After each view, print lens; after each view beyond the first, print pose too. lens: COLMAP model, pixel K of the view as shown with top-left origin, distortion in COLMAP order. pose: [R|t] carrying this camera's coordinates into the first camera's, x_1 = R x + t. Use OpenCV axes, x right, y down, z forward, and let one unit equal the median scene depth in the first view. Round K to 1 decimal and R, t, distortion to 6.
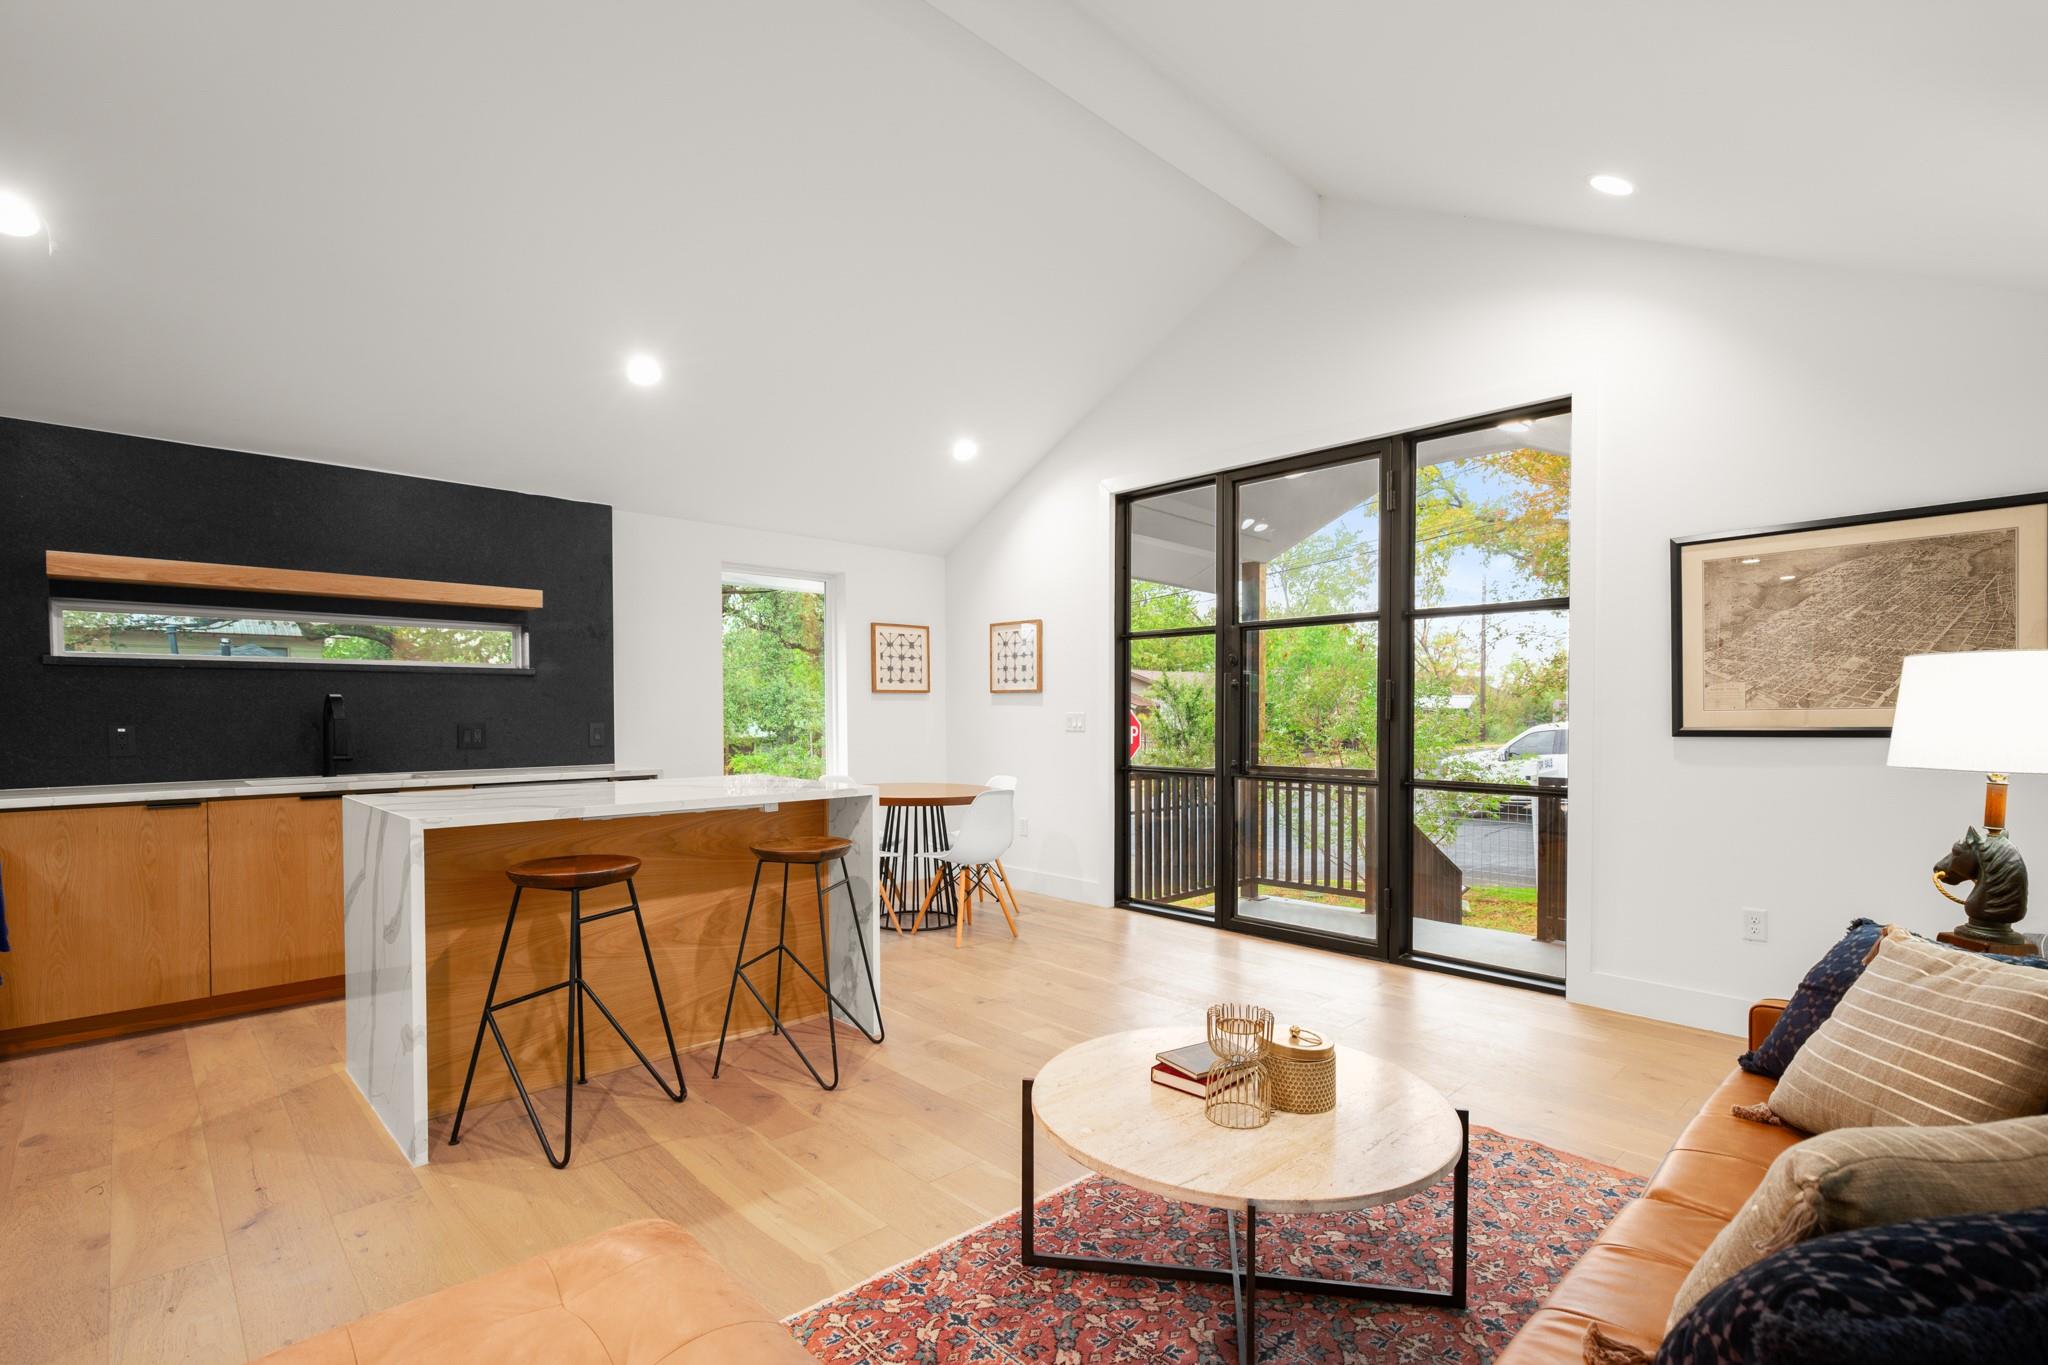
lens RADIAL K [[945.7, 0, 1034.1], [0, 945.7, 729.0], [0, 0, 1]] dist [0.001087, 0.000037]
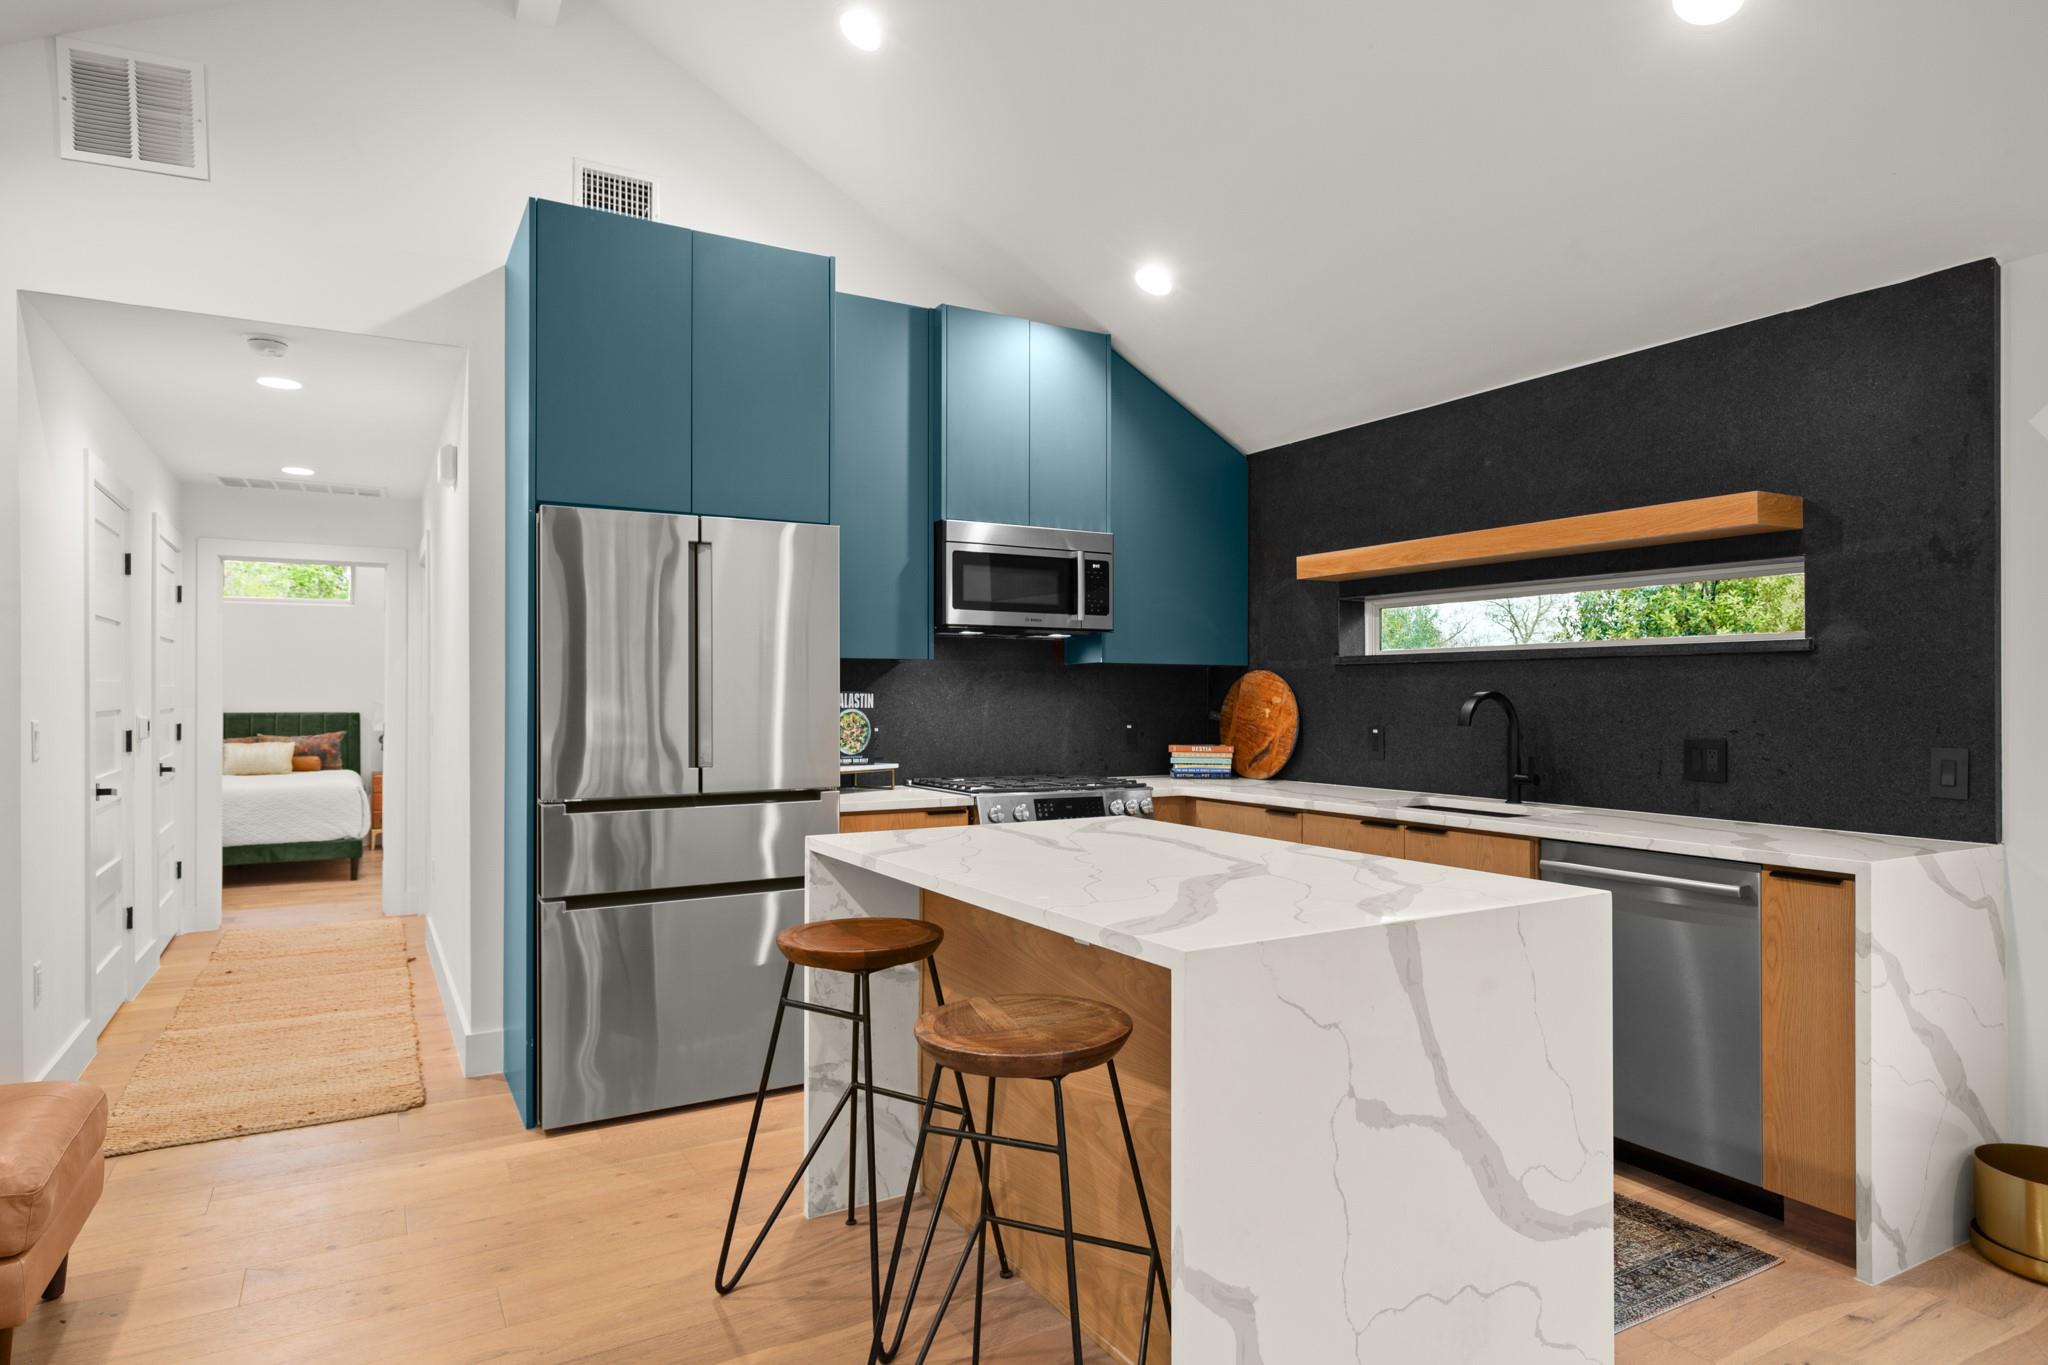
lens RADIAL K [[1172.3, 0, 1030.7], [0, 1172.3, 687.4], [0, 0, 1]] dist [0.007258, -0.001780]
pose [[-0.245195, -0.004143, -0.969465, 0.245373], [-0.020673, 0.999786, 0.000956, -0.034325], [0.969253, 0.020276, -0.245229, 0.894707]]
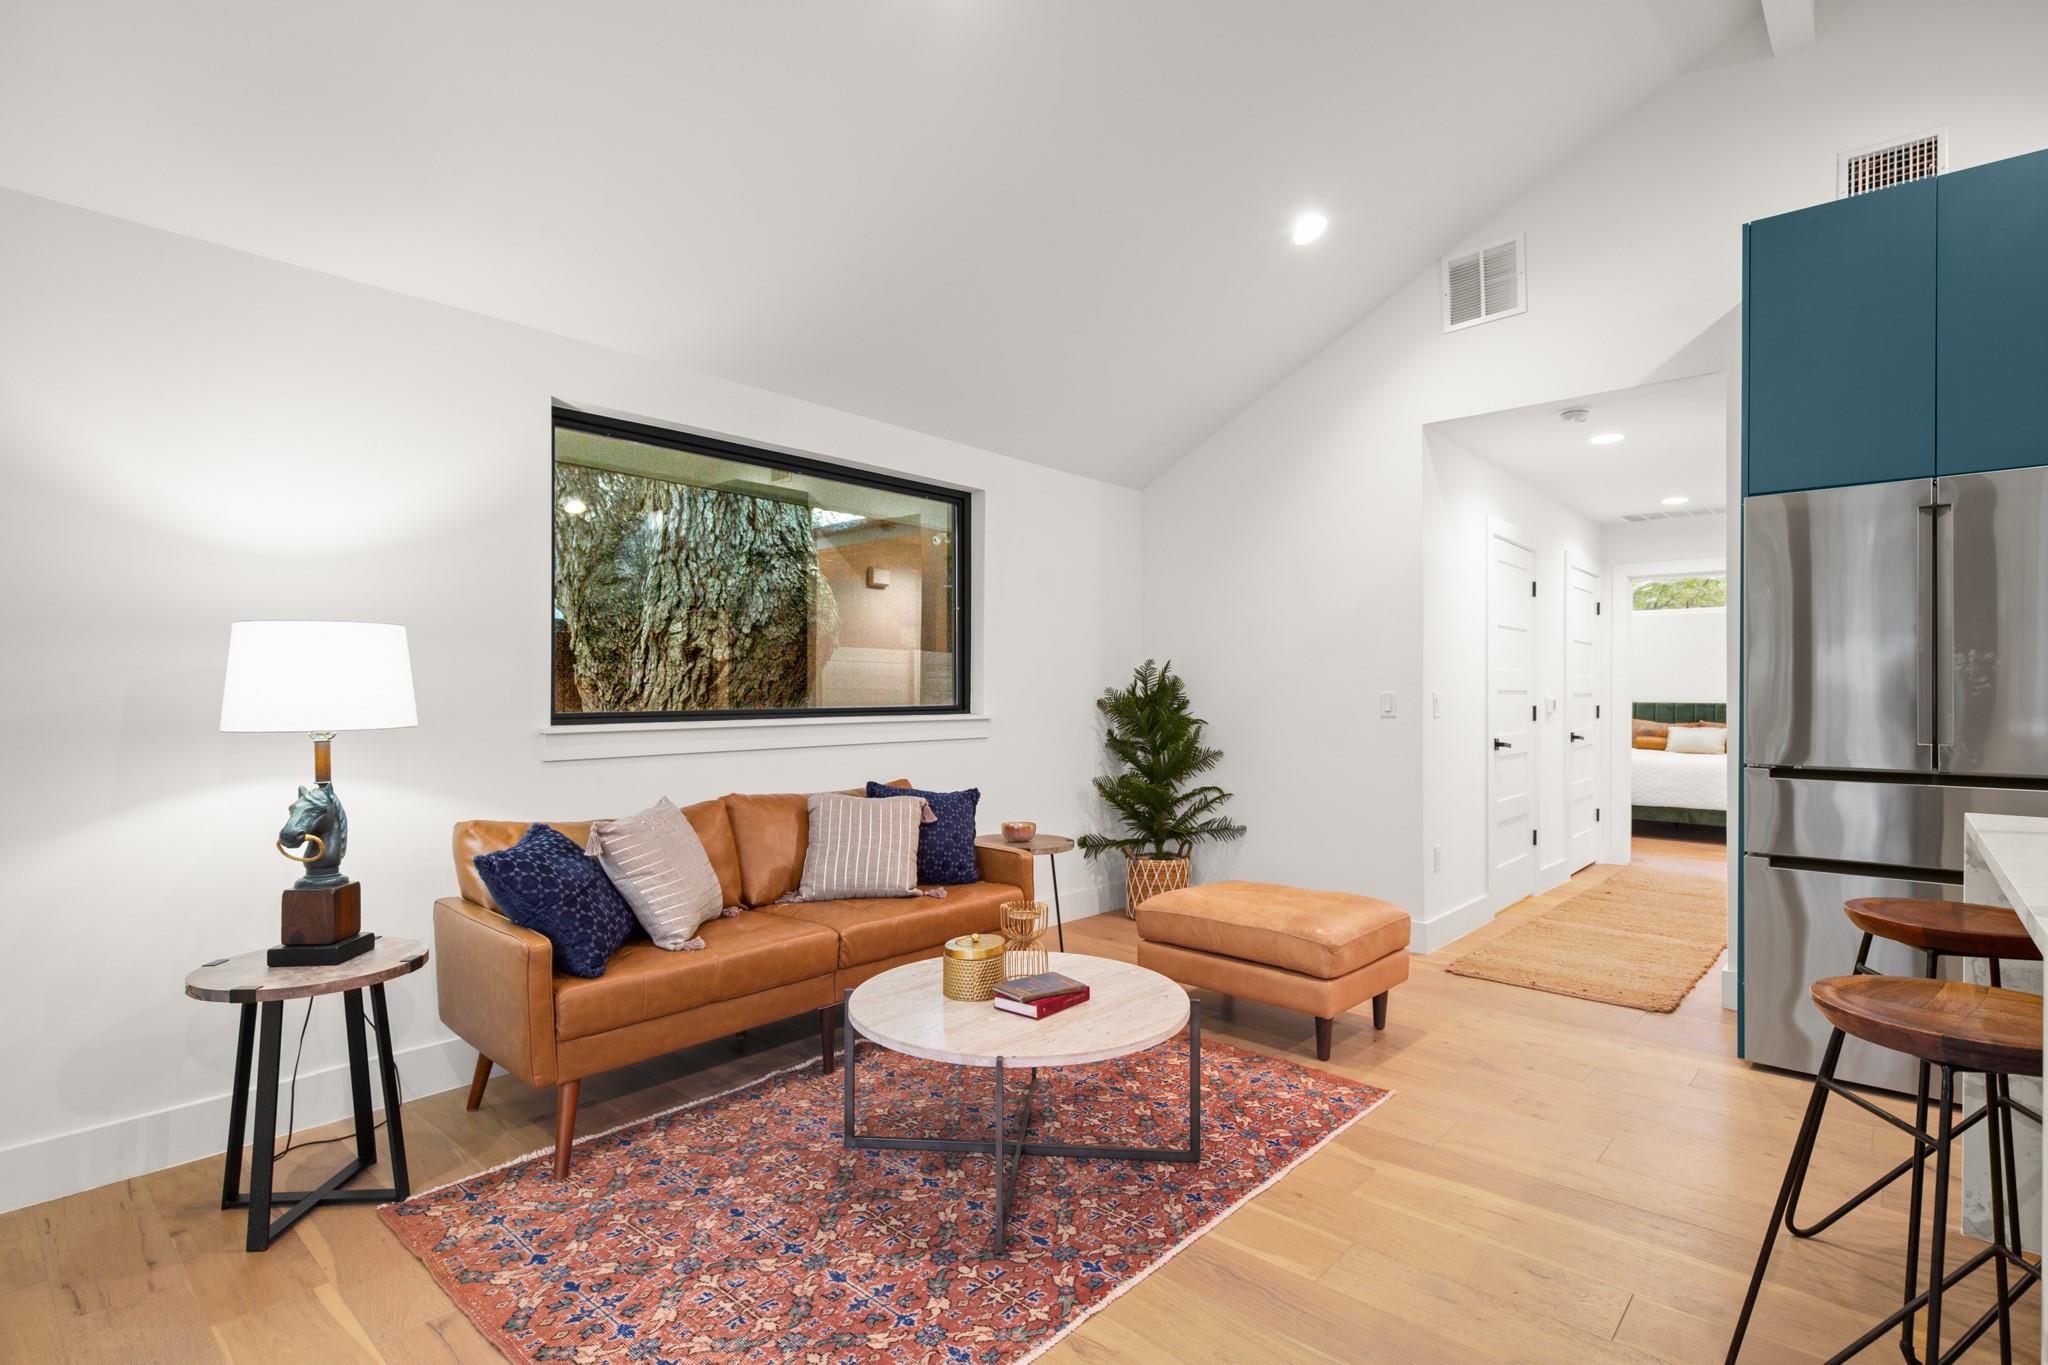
lens RADIAL K [[992.7, 0, 1036.1], [0, 992.7, 689.4], [0, 0, 1]] dist [-0.000957, -0.000533]
pose [[-0.997128, -0.007180, -0.075394, 0.140762], [-0.008590, 0.999794, 0.018387, -0.014645], [0.075246, 0.018982, -0.996984, 1.089337]]
